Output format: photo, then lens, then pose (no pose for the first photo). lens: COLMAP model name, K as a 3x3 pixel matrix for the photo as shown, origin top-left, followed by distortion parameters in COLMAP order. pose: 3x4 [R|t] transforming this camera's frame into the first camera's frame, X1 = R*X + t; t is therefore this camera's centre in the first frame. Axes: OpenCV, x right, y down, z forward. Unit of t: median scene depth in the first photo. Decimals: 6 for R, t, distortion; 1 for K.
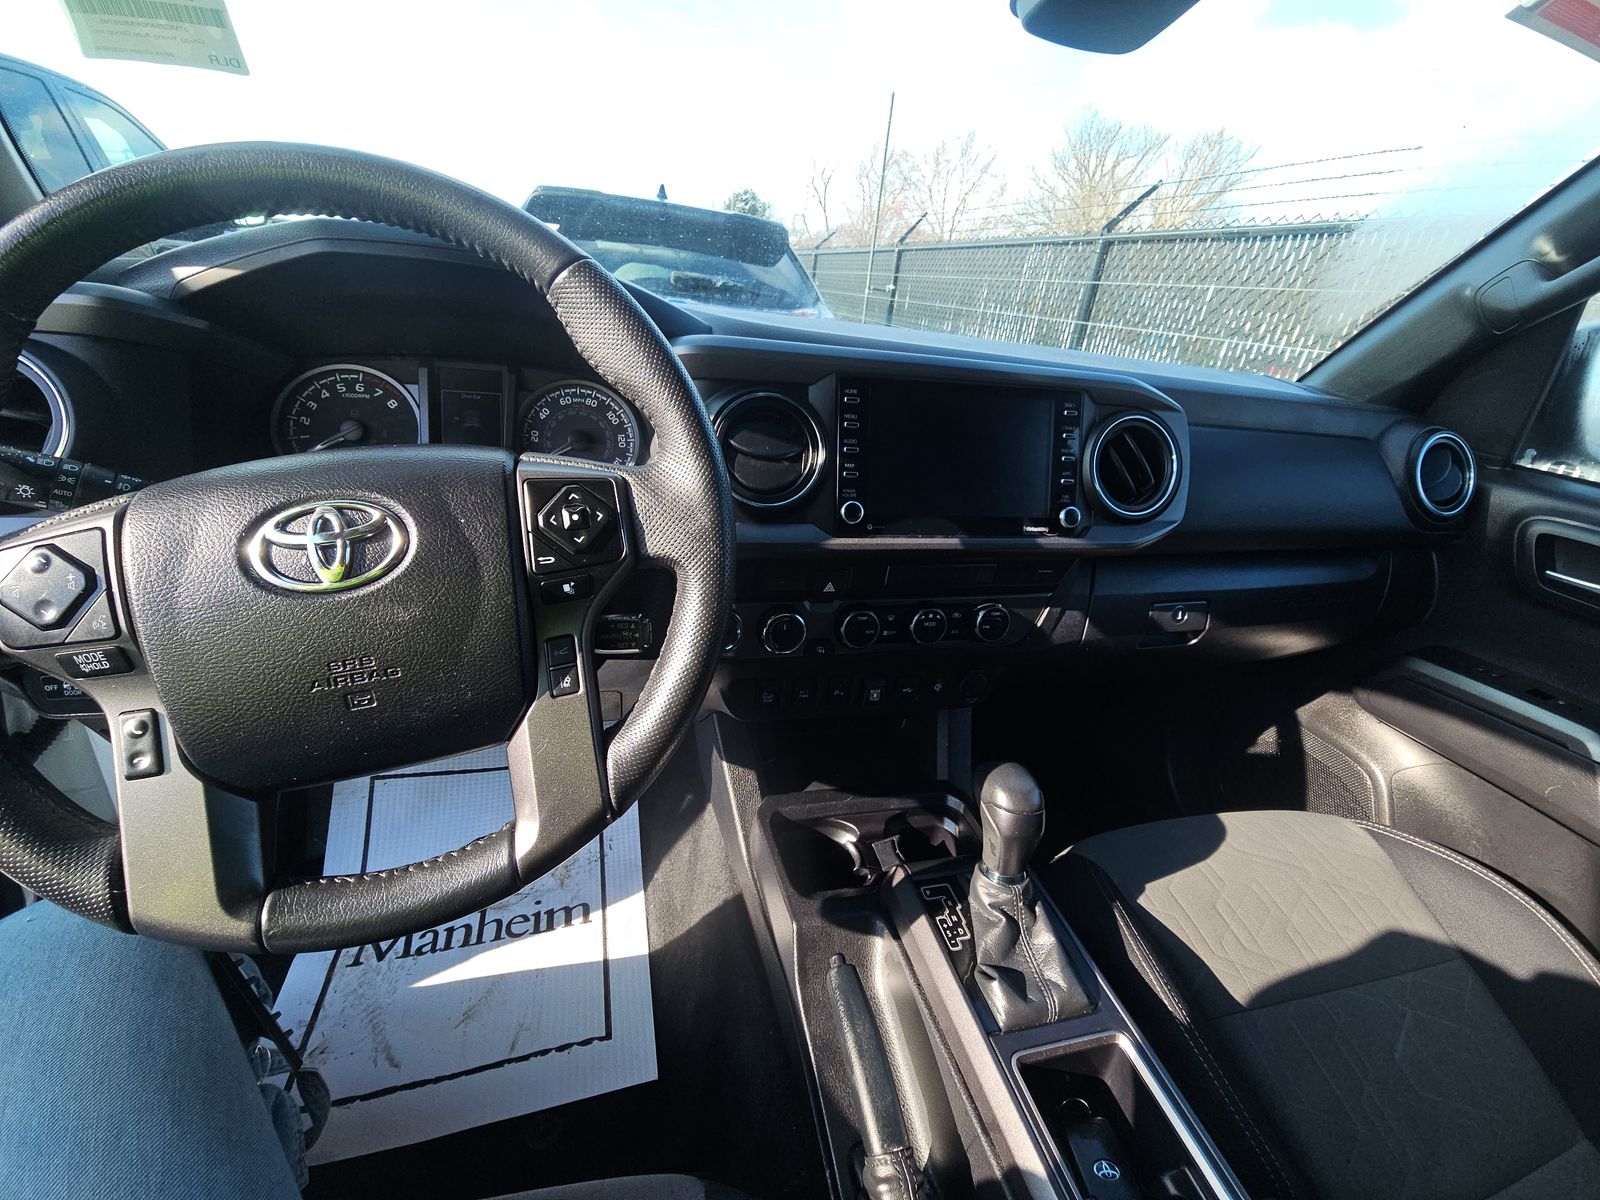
lens RADIAL K [[654.6, 0, 800.5], [0, 654.6, 583.1], [0, 0, 1]] dist [0.007492, -0.008385]
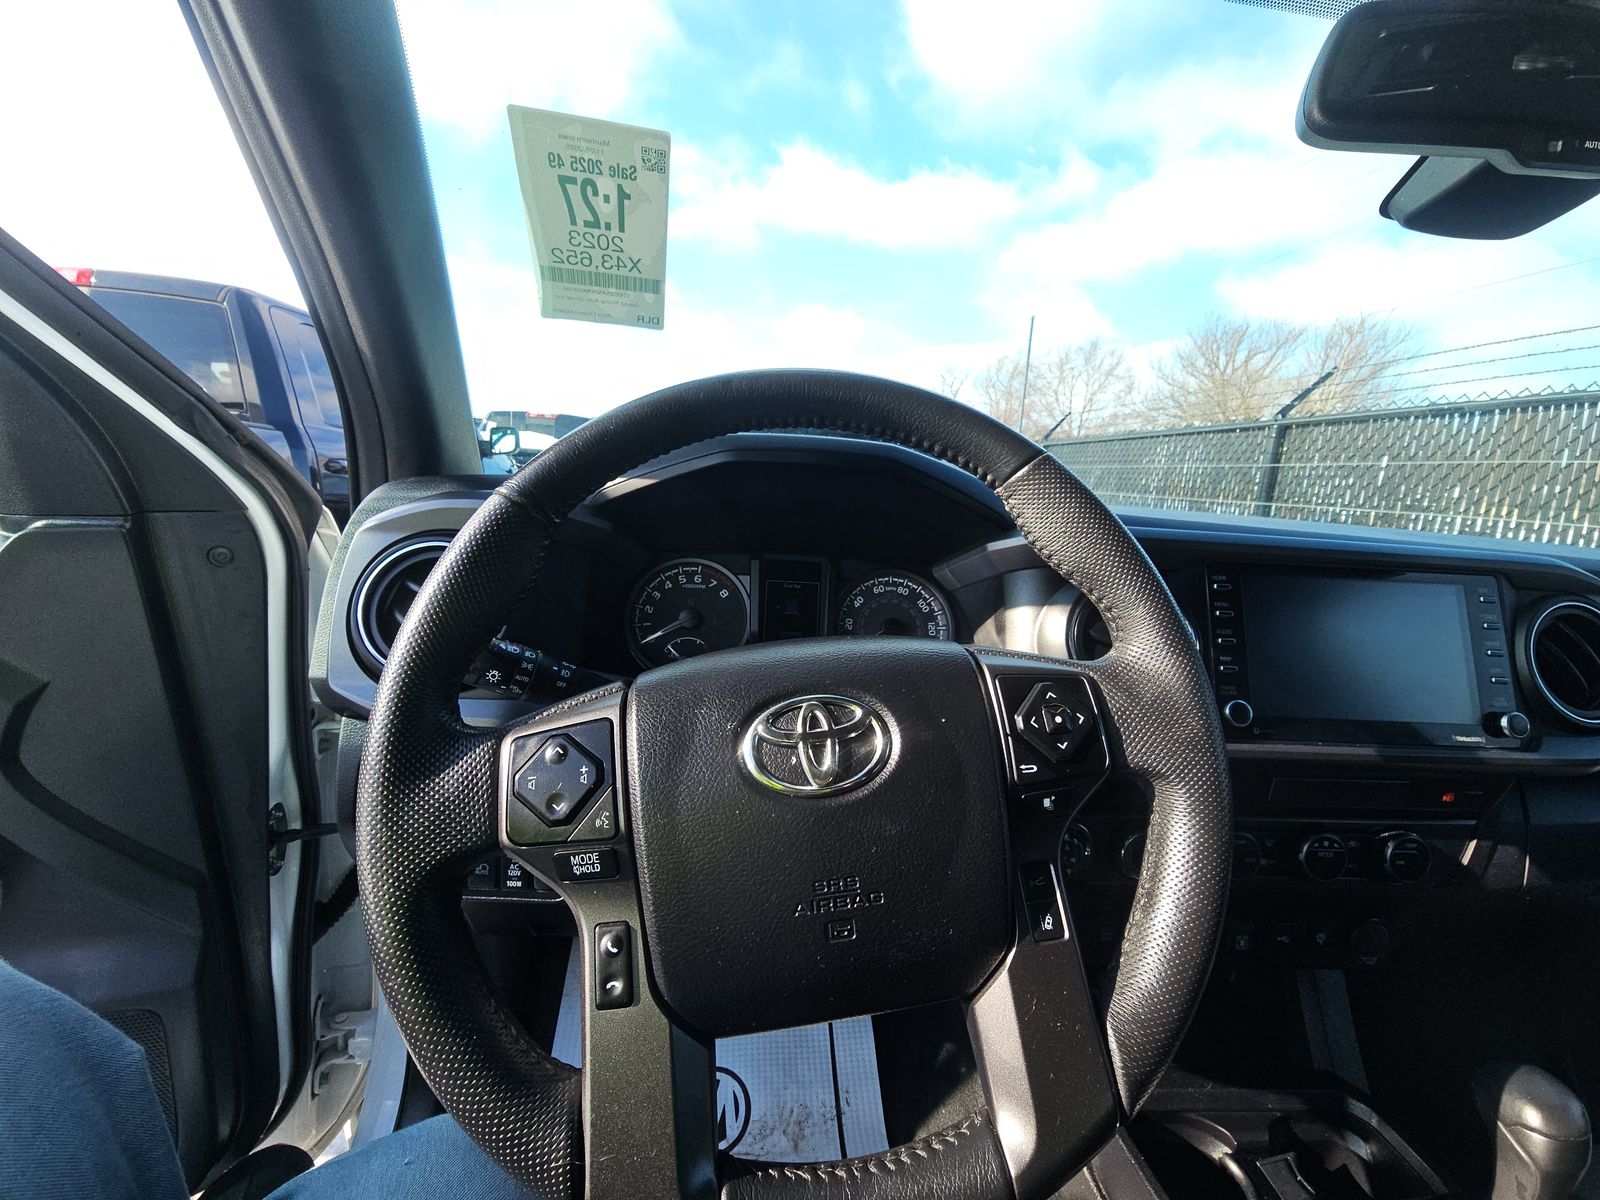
lens RADIAL K [[654.6, 0, 800.5], [0, 654.6, 583.1], [0, 0, 1]] dist [0.007492, -0.008385]
pose [[0.980135, -0.008771, -0.198137, -0.302420], [-0.045438, 0.962520, -0.267378, -0.015173], [0.193056, 0.271069, 0.943001, 0.031516]]
